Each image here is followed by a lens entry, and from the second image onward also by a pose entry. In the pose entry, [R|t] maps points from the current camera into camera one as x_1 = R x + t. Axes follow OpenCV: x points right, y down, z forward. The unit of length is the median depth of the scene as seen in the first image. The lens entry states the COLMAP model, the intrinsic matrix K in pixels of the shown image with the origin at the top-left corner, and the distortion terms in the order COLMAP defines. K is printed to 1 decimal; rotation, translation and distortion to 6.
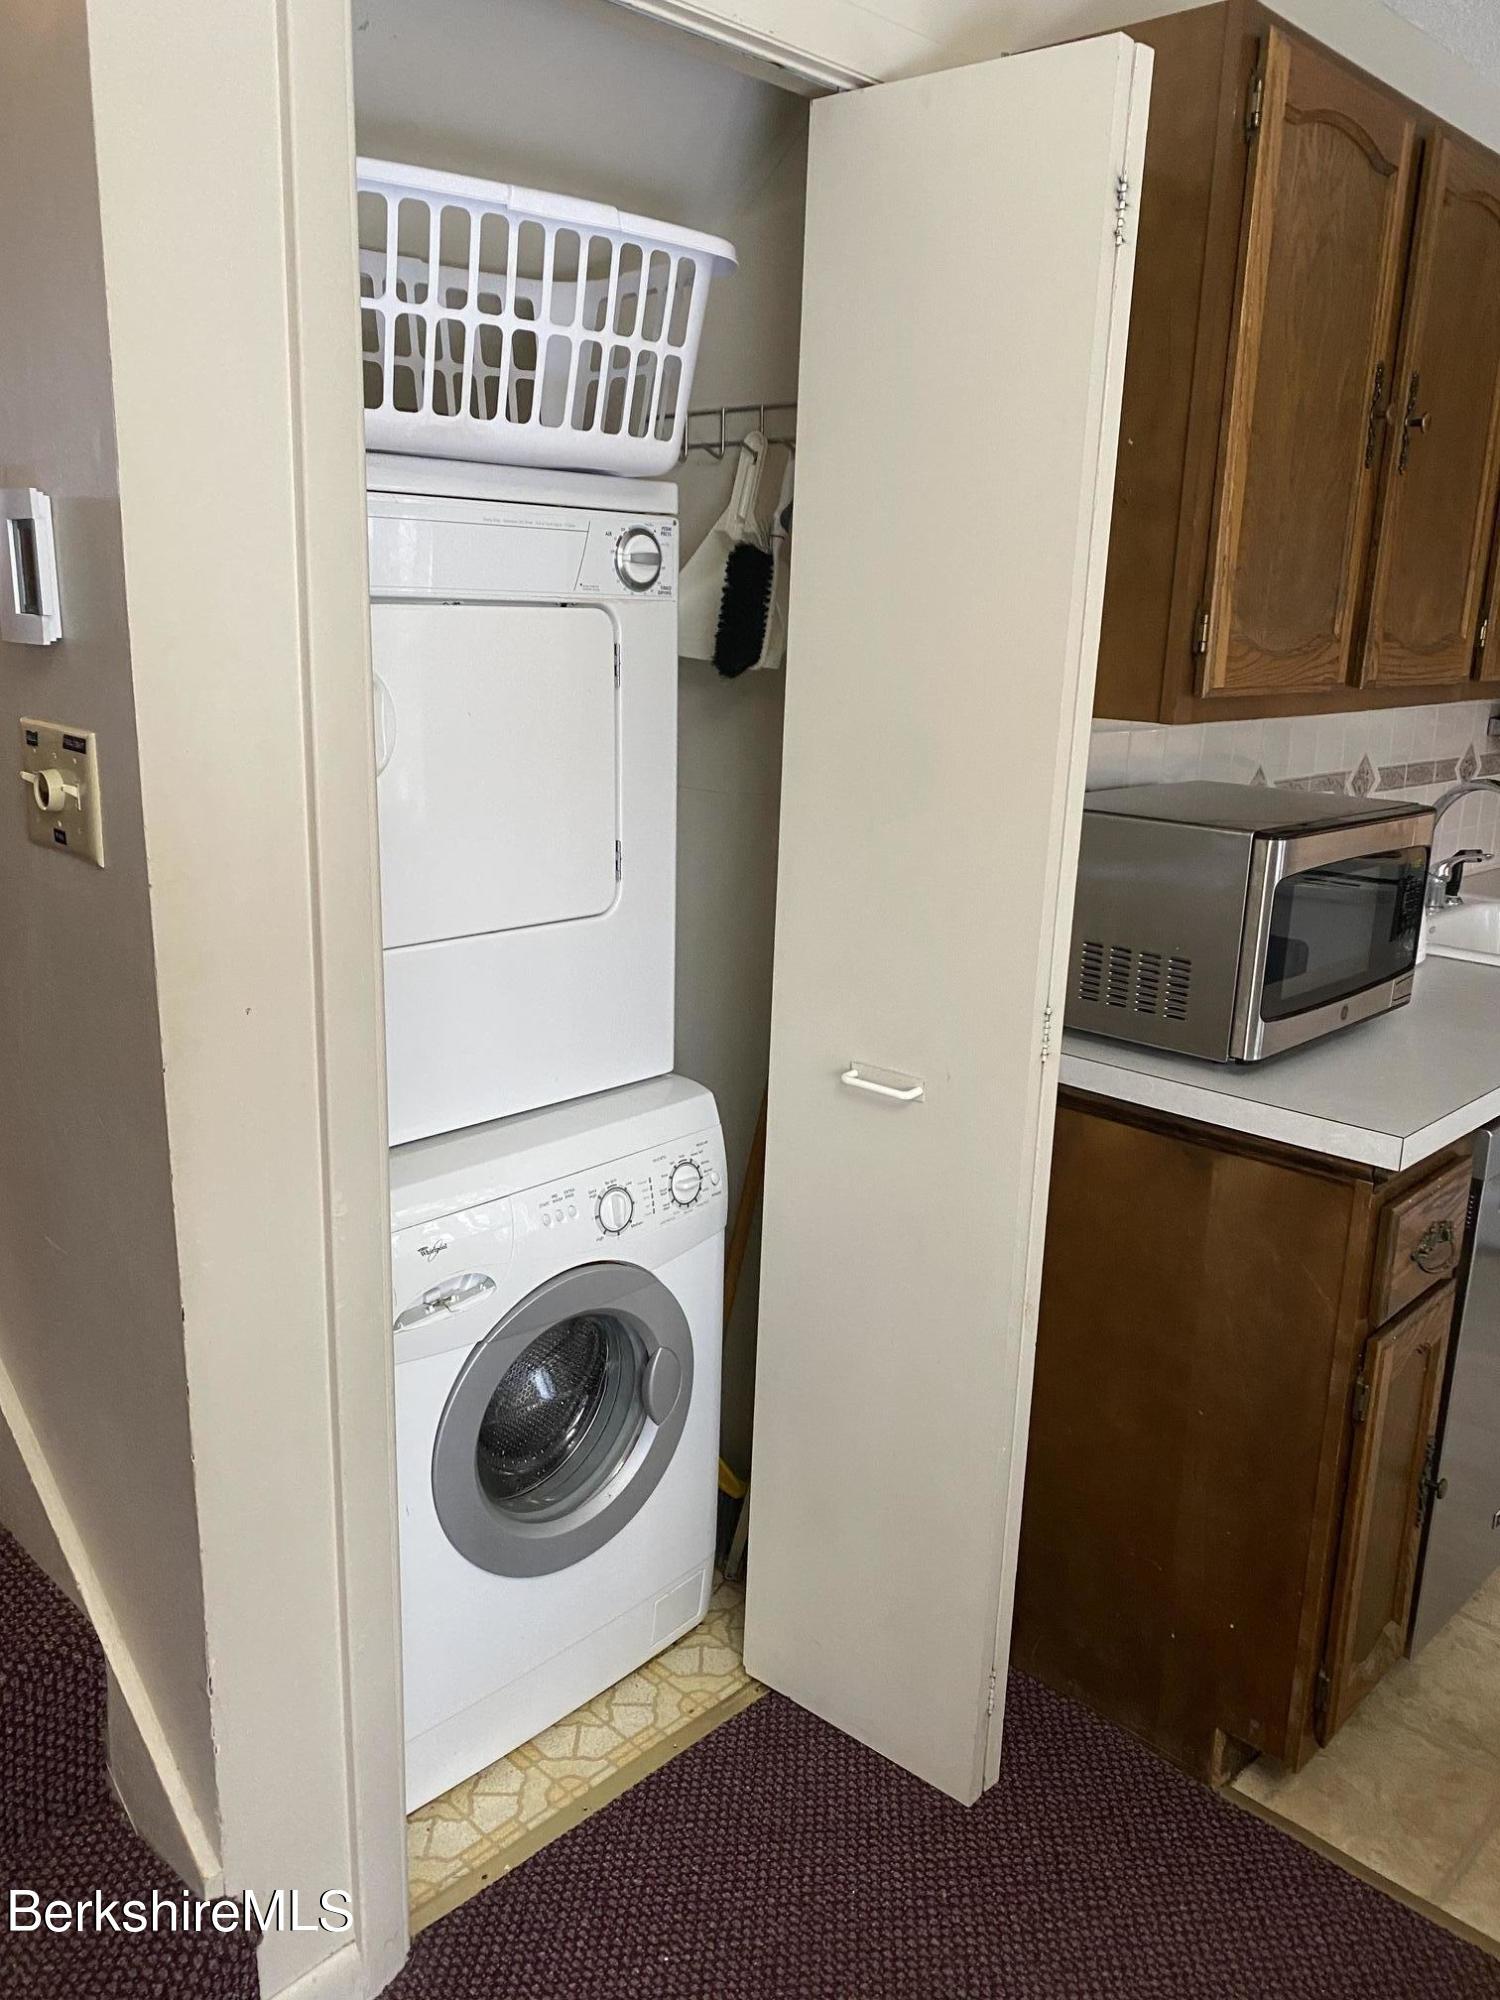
lens RADIAL K [[1531.7, 0, 763.1], [0, 1531.7, 980.1], [0, 0, 1]] dist [0.029347, -0.035798]
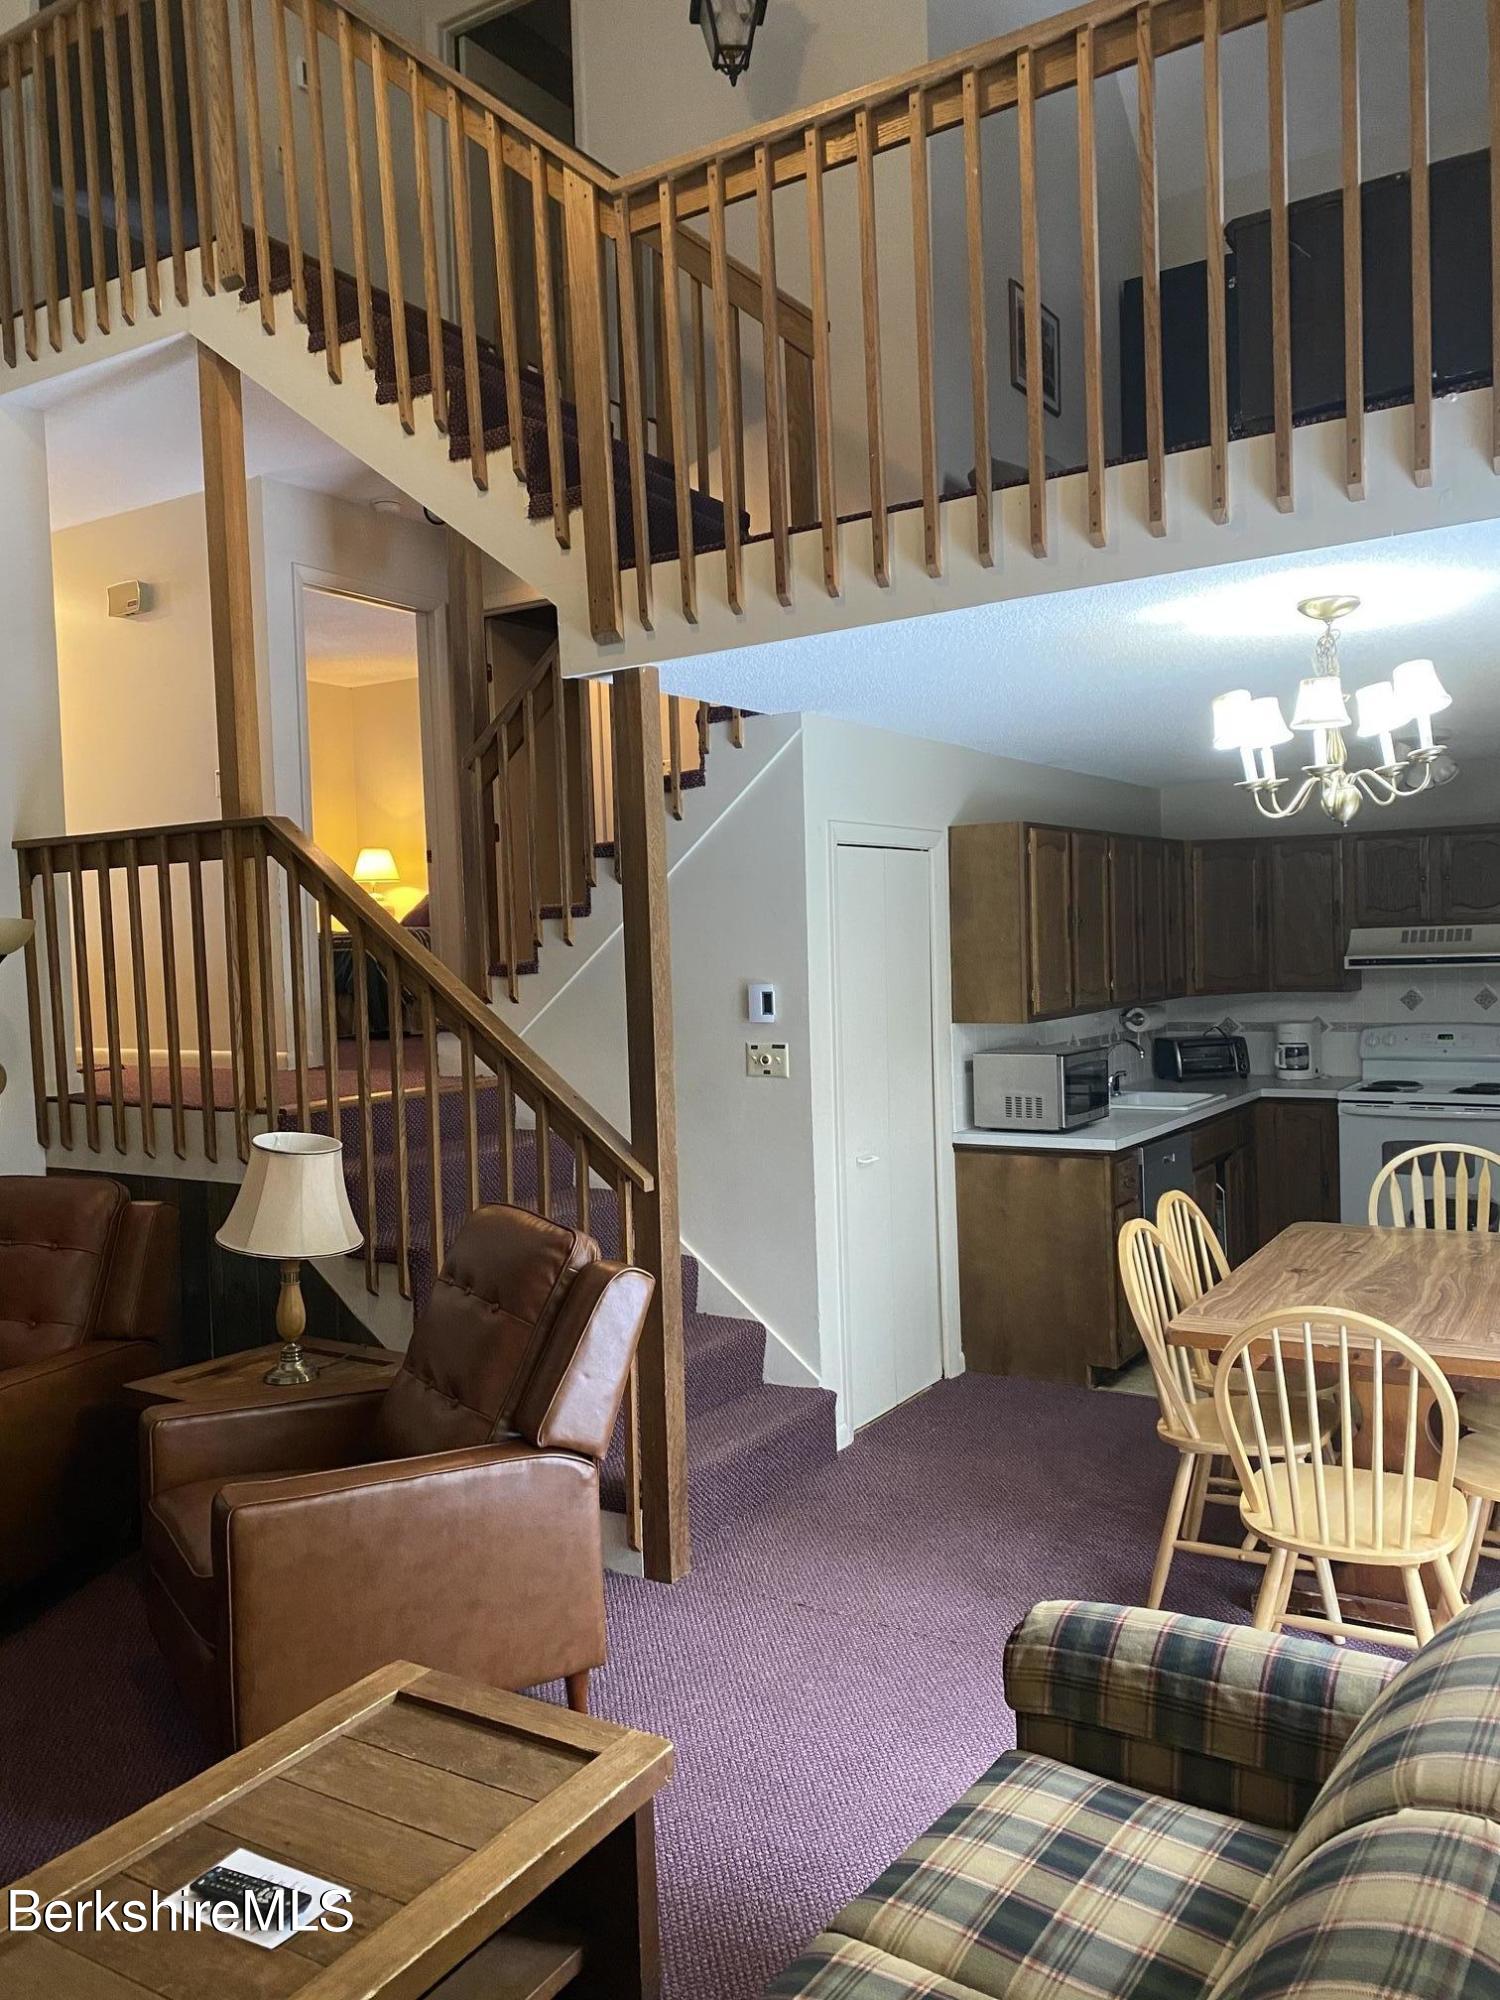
lens RADIAL K [[1531.7, 0, 777.1], [0, 1531.7, 995.1], [0, 0, 1]] dist [0.029347, -0.035798]
pose [[0.974393, -0.071062, 0.213328, -0.859322], [0.113947, 0.973956, -0.196025, 0.319816], [-0.193842, 0.215313, 0.957113, -1.842392]]
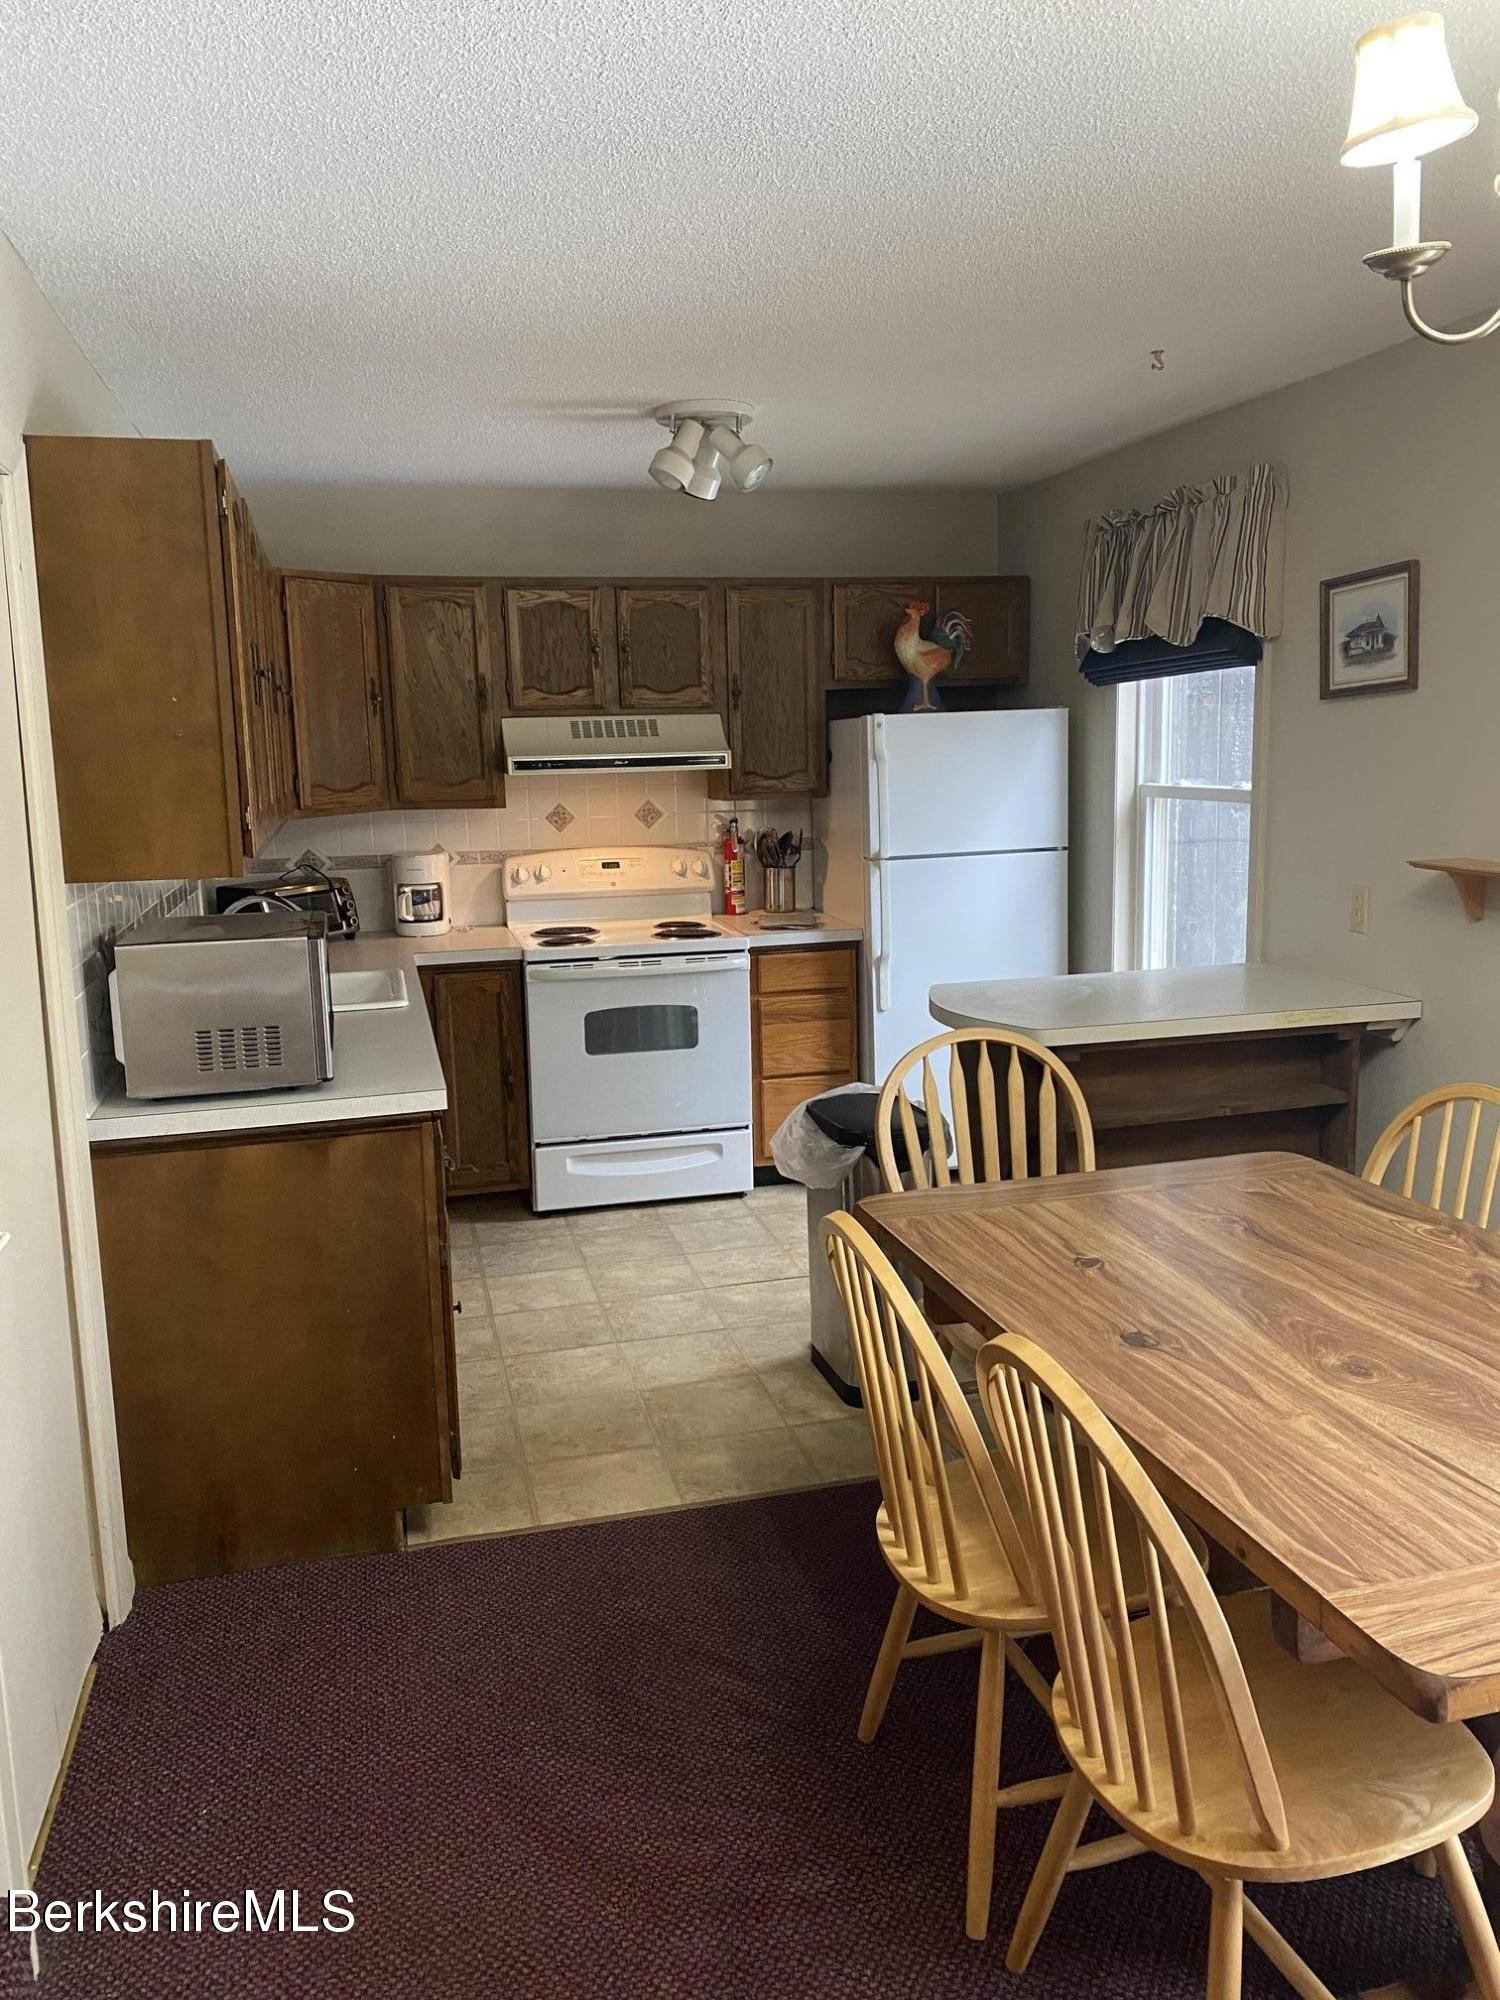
lens RADIAL K [[1531.7, 0, 755.0], [0, 1531.7, 991.9], [0, 0, 1]] dist [0.029347, -0.035798]
pose [[0.541419, -0.184277, 0.820309, -0.695877], [0.243363, 0.968265, 0.056891, -0.016374], [-0.804760, 0.168831, 0.569084, -0.258047]]
